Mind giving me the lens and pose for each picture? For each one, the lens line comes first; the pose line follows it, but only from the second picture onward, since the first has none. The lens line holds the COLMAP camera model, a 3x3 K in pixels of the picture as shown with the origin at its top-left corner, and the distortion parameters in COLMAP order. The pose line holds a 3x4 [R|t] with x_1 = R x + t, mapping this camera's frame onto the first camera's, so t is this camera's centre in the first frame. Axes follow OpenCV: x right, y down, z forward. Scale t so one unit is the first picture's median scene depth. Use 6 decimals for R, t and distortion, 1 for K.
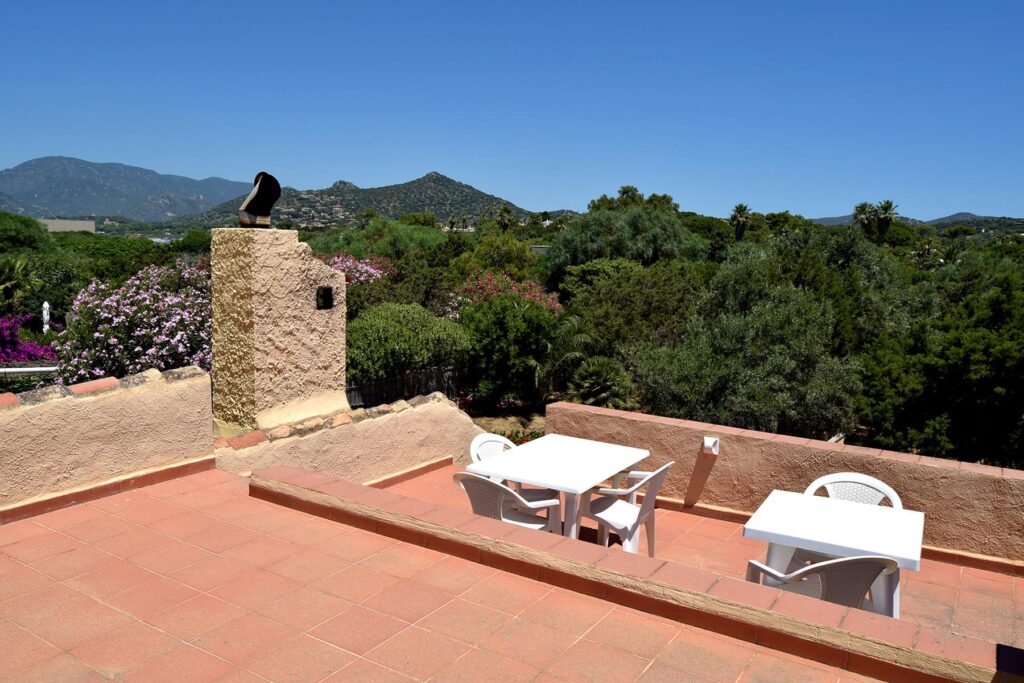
lens RADIAL K [[789.7, 0, 510.0], [0, 789.7, 348.2], [0, 0, 1]] dist [-0.011825, 0.000588]
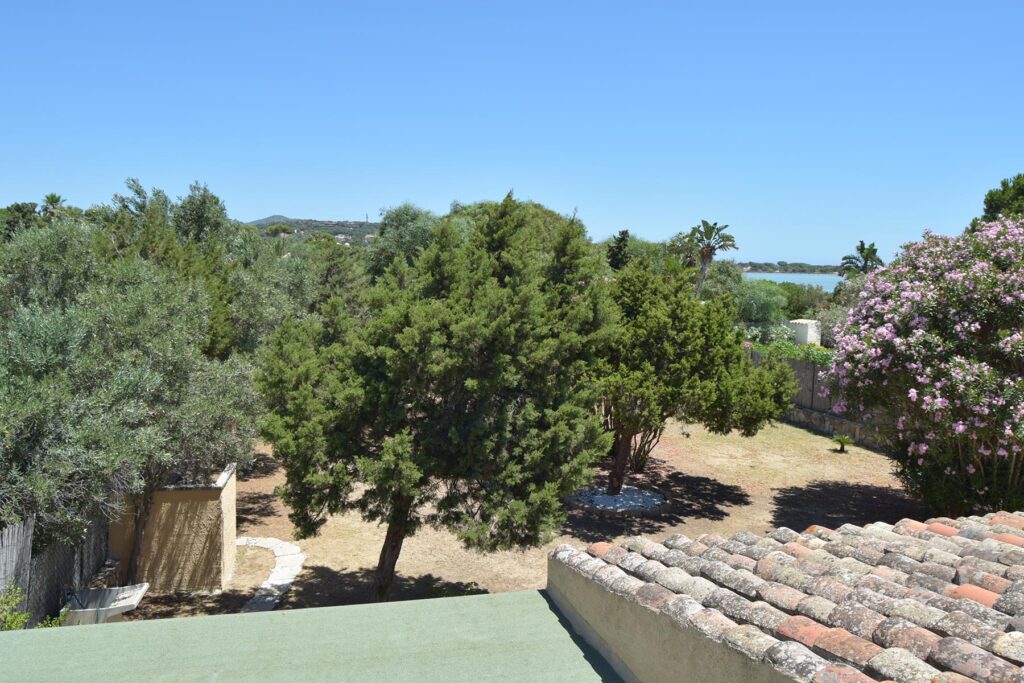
lens RADIAL K [[789.7, 0, 510.0], [0, 789.7, 348.2], [0, 0, 1]] dist [-0.011825, 0.000588]
pose [[0.696666, -0.095664, 0.710989, 0.111727], [0.095416, 0.994620, 0.040333, -0.002309], [-0.711022, 0.039742, 0.702045, 0.360257]]
